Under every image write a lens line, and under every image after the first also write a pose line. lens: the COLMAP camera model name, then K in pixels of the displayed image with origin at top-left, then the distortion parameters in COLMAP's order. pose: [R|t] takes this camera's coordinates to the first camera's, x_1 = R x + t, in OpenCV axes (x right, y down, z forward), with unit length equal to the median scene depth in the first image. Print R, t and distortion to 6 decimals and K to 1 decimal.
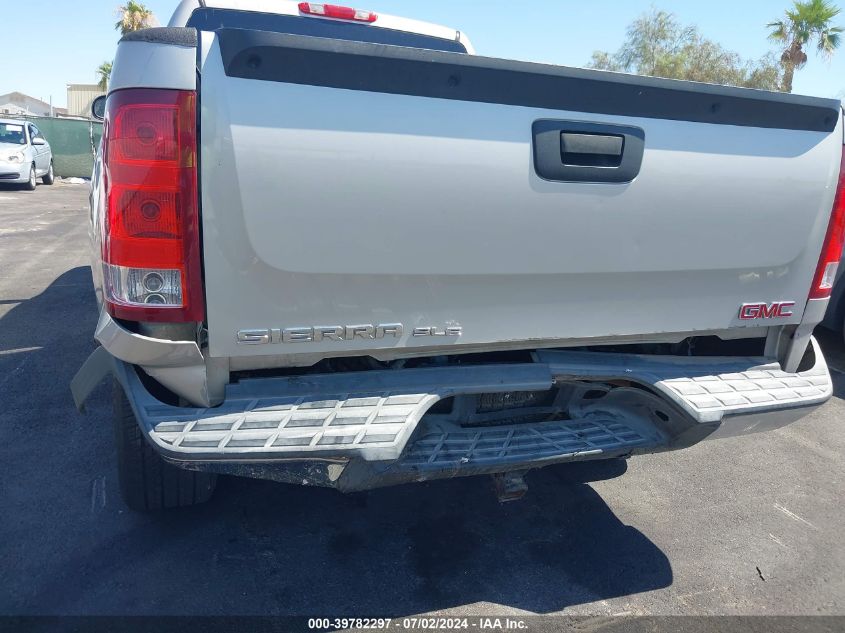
lens RADIAL K [[651.7, 0, 424.6], [0, 651.7, 321.4], [0, 0, 1]] dist [0.023524, -0.011011]
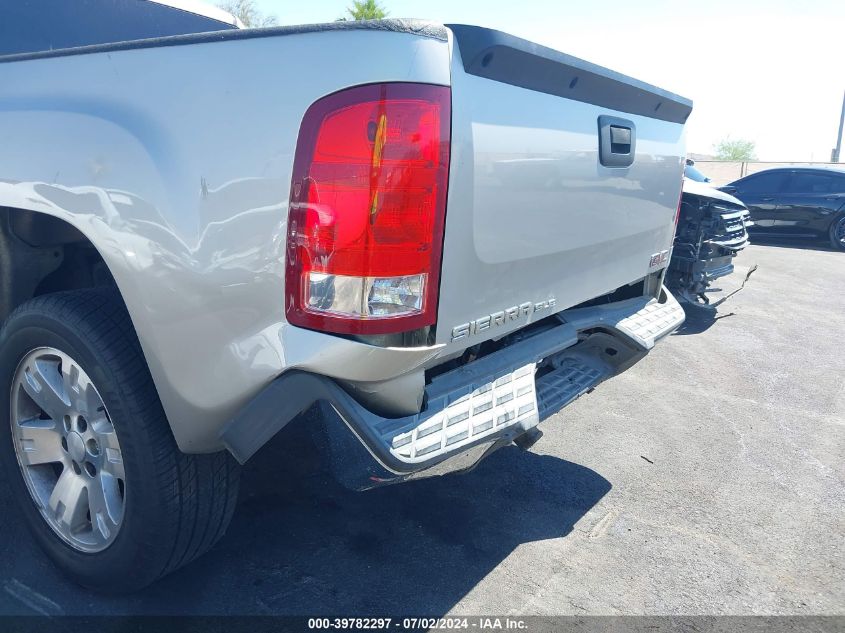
lens RADIAL K [[651.7, 0, 429.2], [0, 651.7, 312.3], [0, 0, 1]] dist [0.023524, -0.011011]
pose [[0.838994, -0.152005, 0.522478, -0.763982], [0.147535, 0.987769, 0.050460, -0.059471], [-0.523758, 0.034748, 0.851158, 0.155954]]
